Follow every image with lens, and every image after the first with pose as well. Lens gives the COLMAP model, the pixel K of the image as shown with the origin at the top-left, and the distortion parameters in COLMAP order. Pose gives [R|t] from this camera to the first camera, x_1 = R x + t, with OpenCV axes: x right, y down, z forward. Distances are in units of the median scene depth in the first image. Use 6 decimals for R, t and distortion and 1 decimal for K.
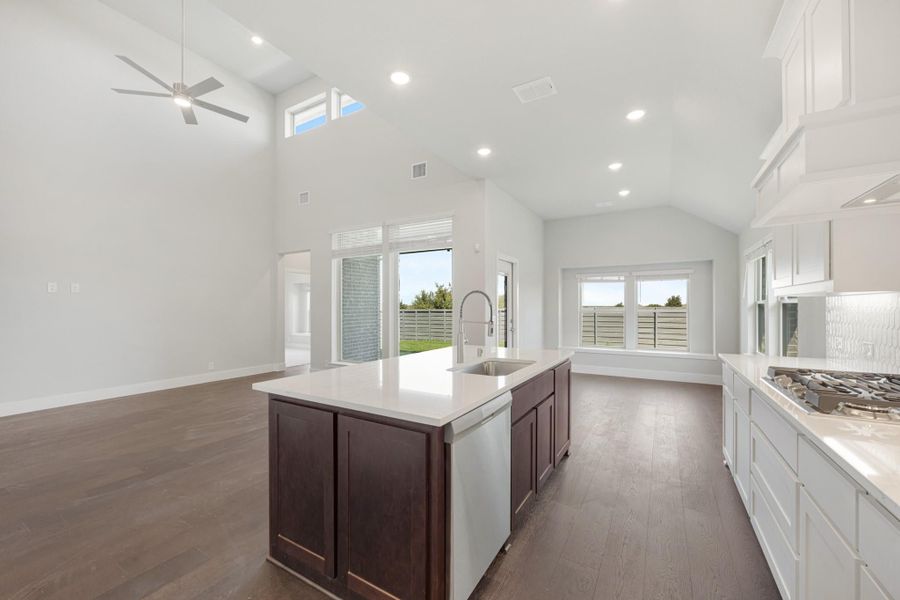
lens RADIAL K [[362.0, 0, 444.8], [0, 362.0, 305.2], [0, 0, 1]] dist [-0.003492, 0.000239]
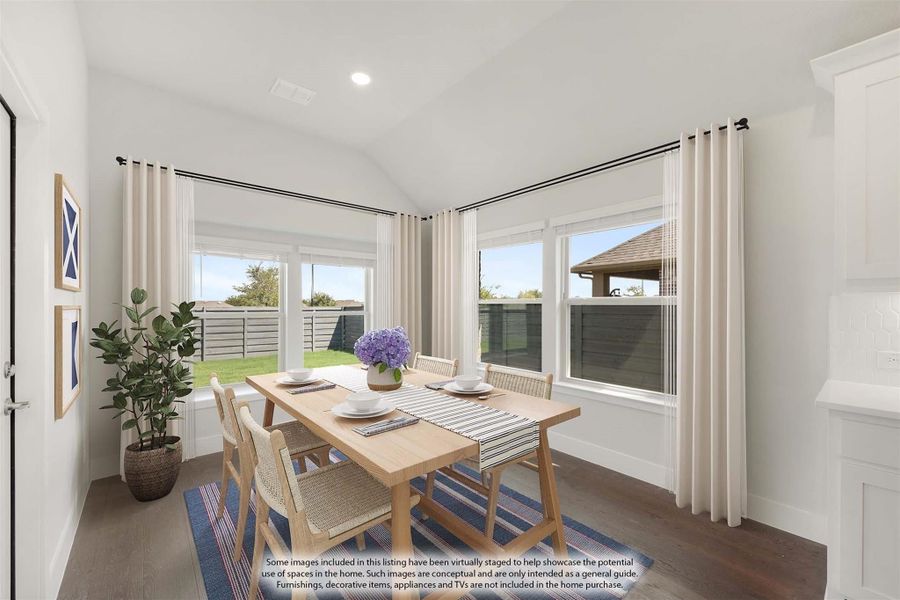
lens RADIAL K [[362.0, 0, 454.4], [0, 362.0, 305.1], [0, 0, 1]] dist [-0.003492, 0.000239]
pose [[0.320141, 0.006246, 0.947349, 0.073641], [-0.007442, 0.999964, -0.004078, 0.003382], [-0.947341, -0.005745, 0.320176, 0.792316]]
